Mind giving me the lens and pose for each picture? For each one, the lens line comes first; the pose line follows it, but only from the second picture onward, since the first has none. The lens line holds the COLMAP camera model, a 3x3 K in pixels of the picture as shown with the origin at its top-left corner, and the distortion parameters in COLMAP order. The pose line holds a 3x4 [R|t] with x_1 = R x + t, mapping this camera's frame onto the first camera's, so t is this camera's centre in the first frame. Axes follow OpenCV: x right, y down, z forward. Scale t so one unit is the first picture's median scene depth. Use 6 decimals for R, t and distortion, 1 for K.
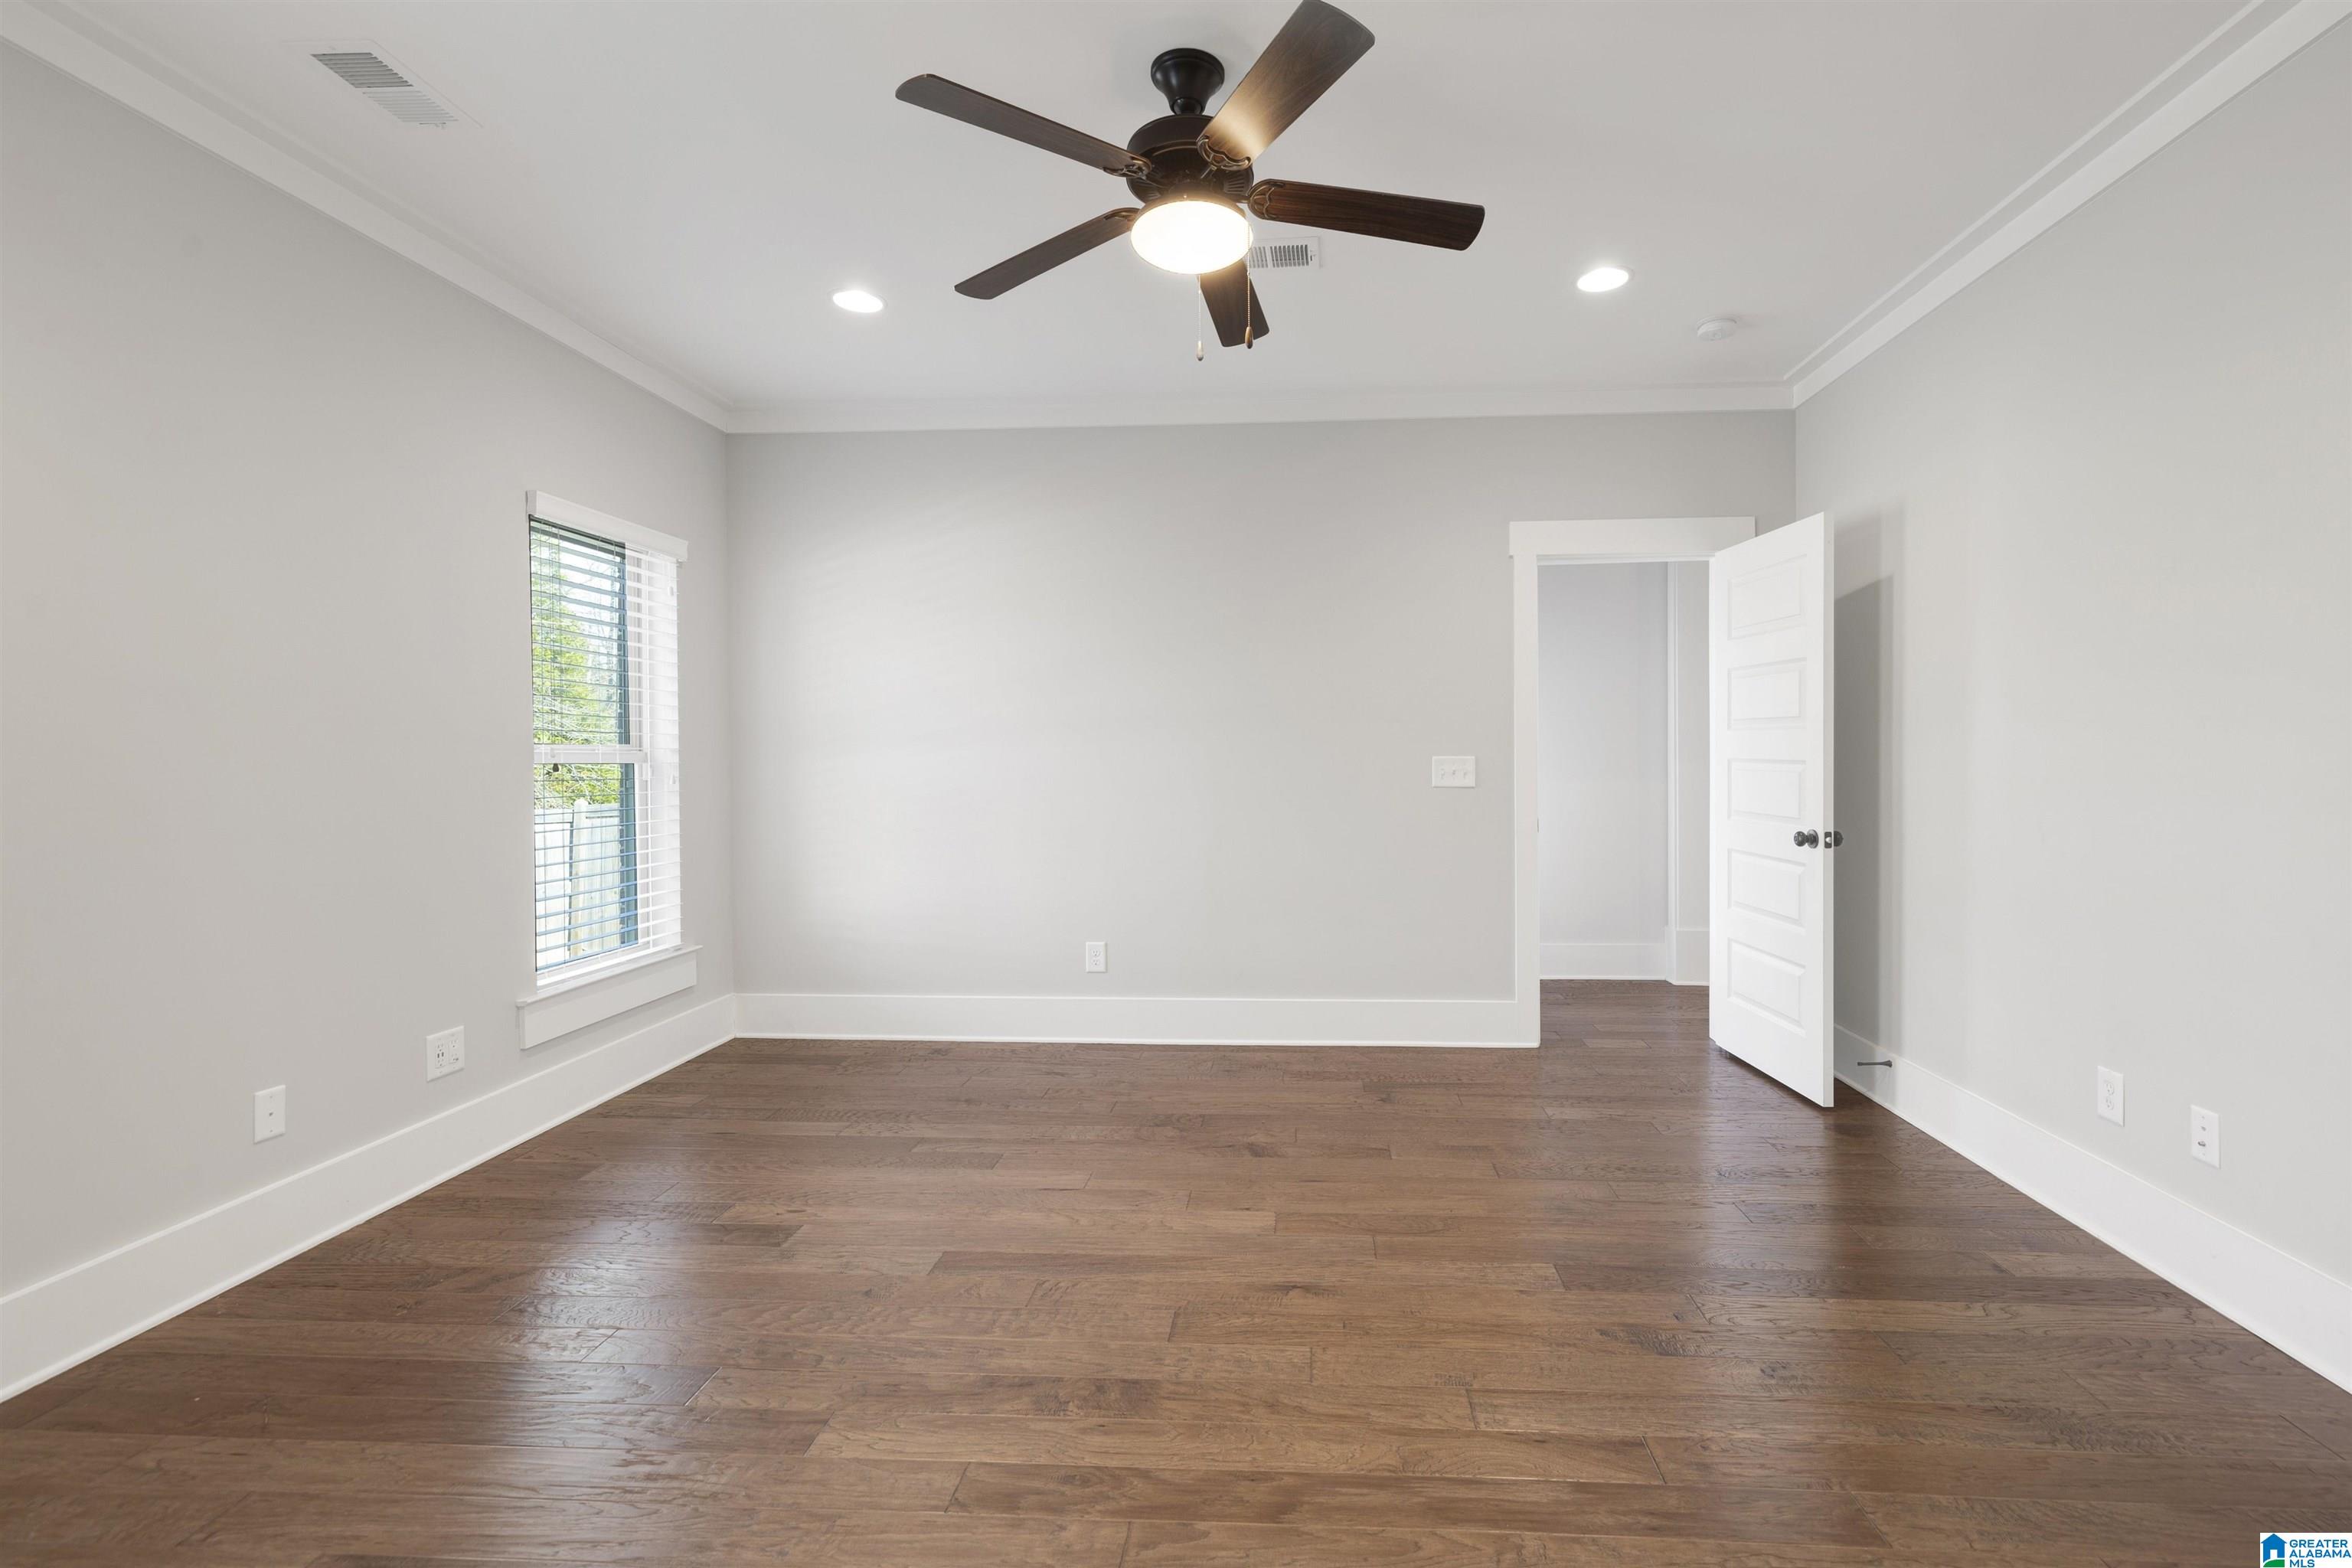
lens RADIAL K [[1031.1, 0, 1220.3], [0, 1031.1, 764.9], [0, 0, 1]] dist [-0.001044, 0.000335]
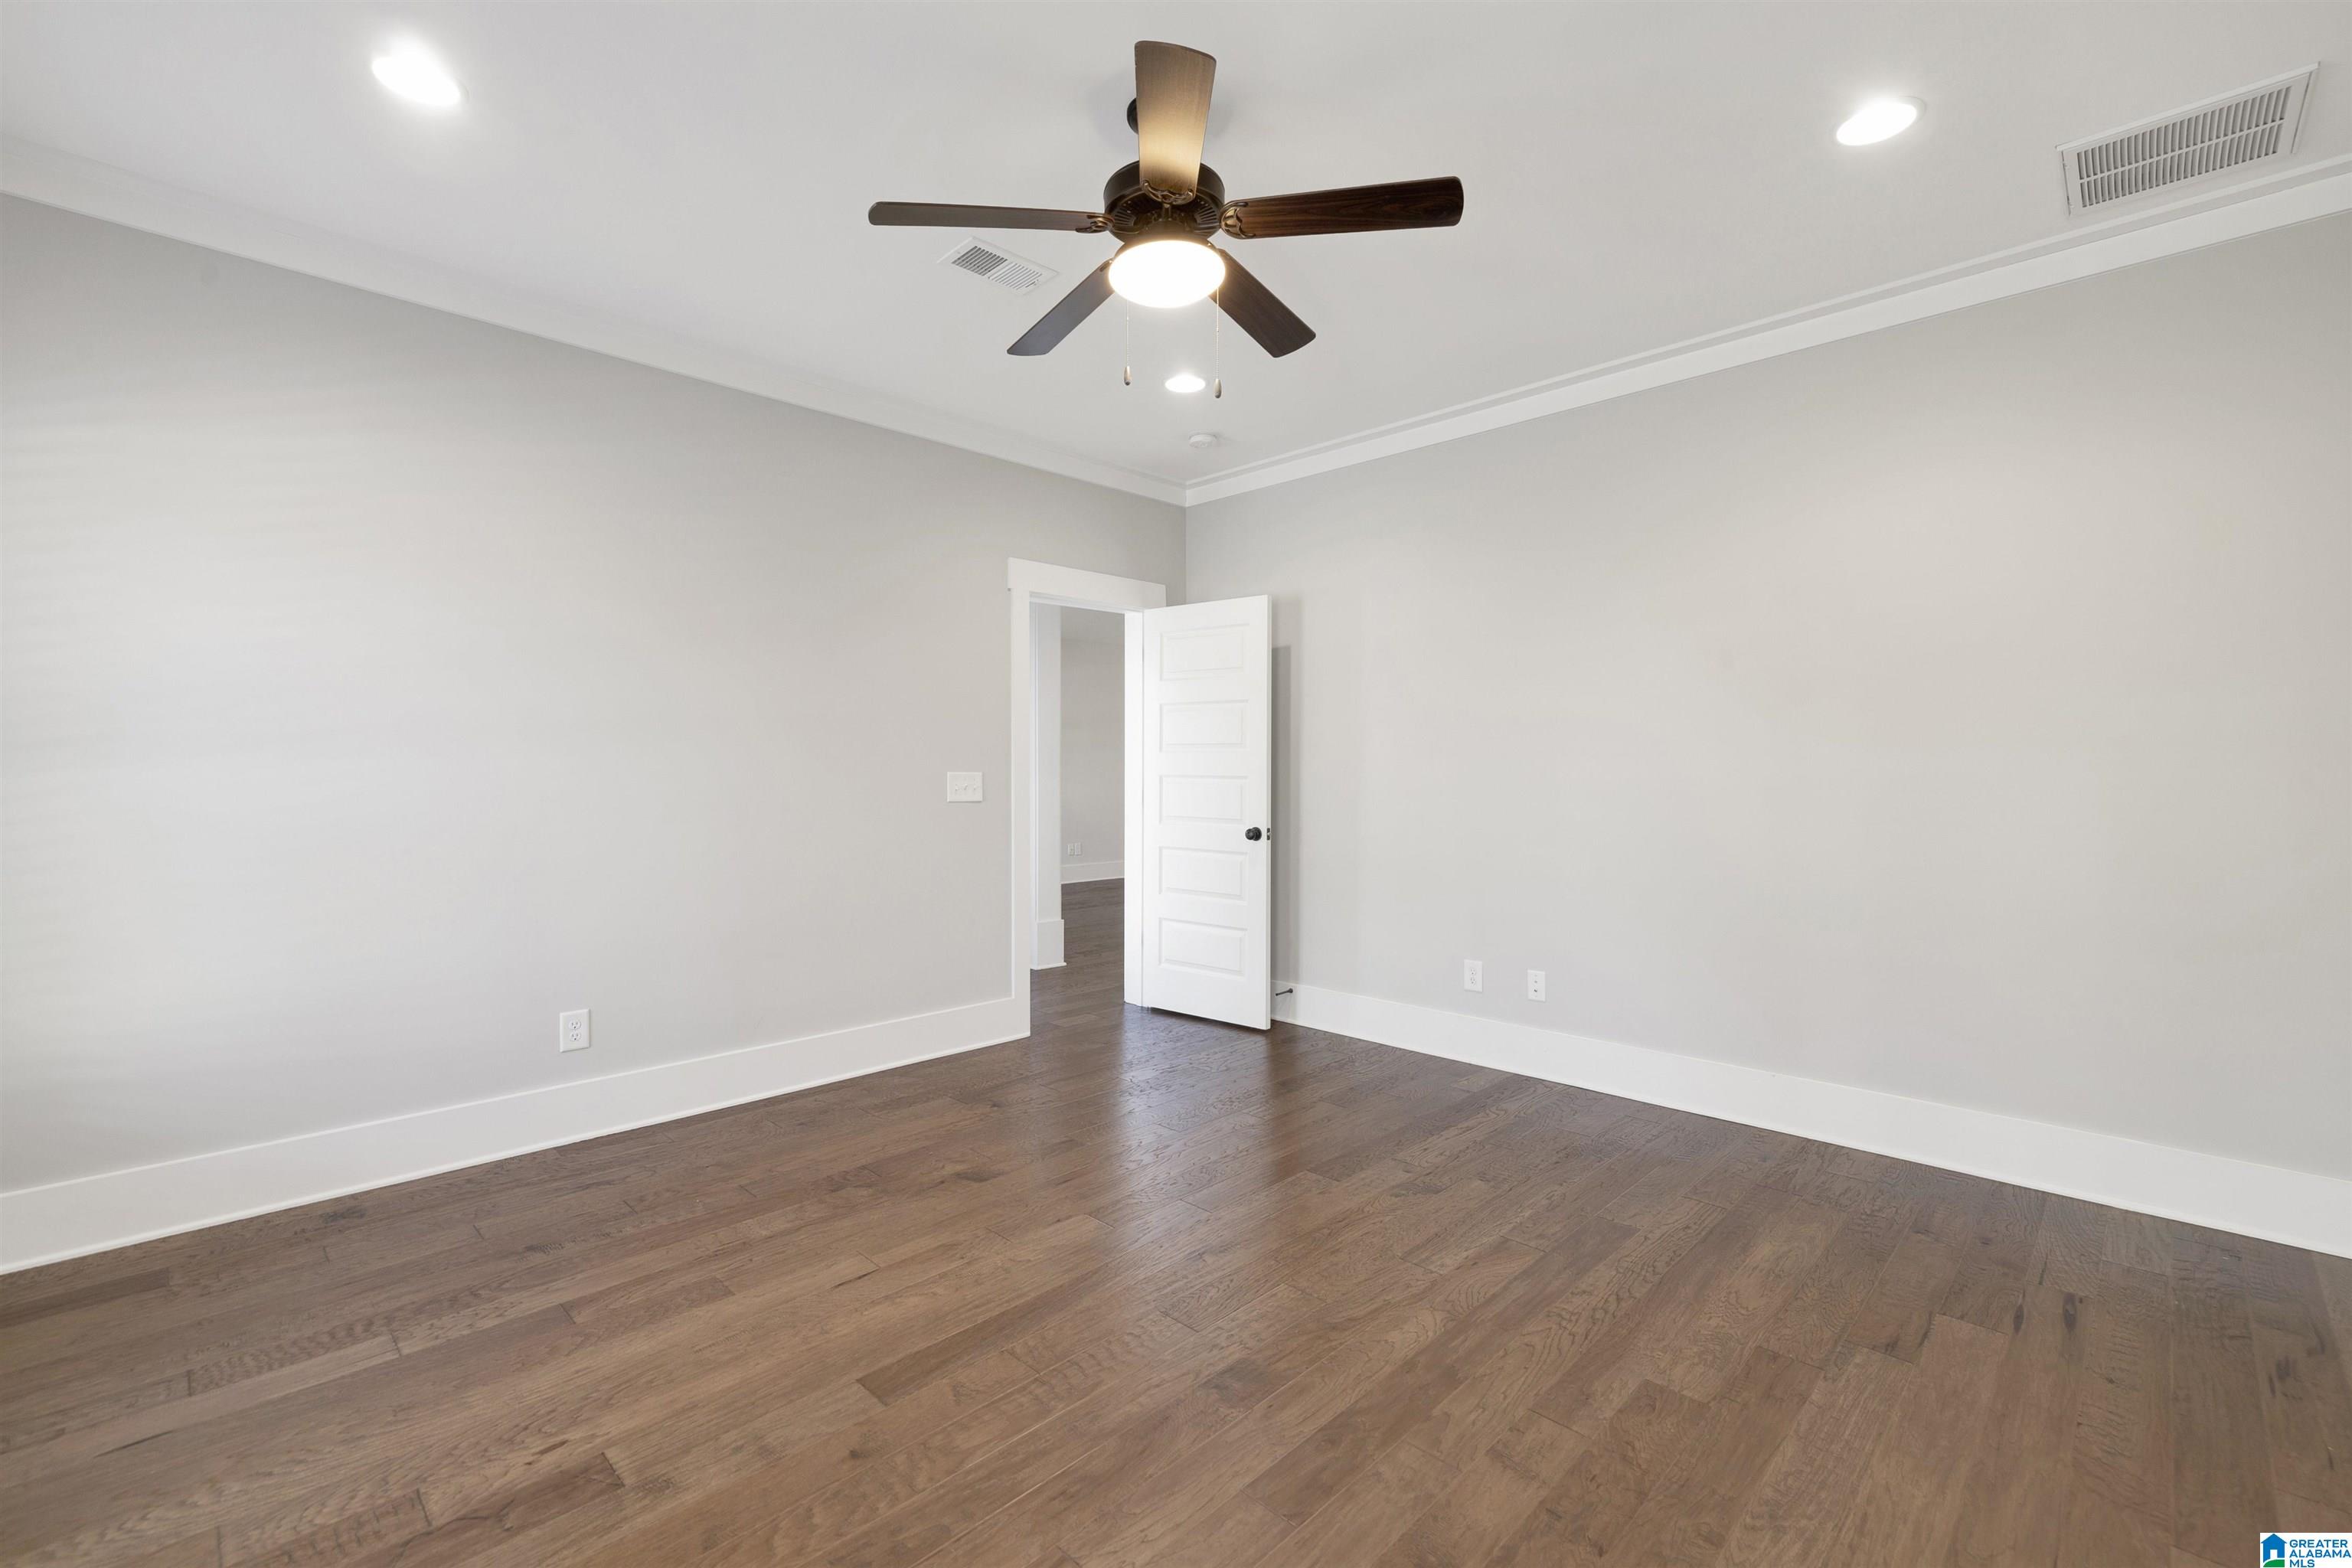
lens RADIAL K [[1008.1, 0, 1178.9], [0, 1008.1, 777.8], [0, 0, 1]] dist [-0.000345, -0.000062]
pose [[0.657495, 0.001096, 0.753458, -0.500062], [0.003888, 0.999981, -0.004847, 0.003584], [-0.753449, 0.006117, 0.657478, 0.206788]]
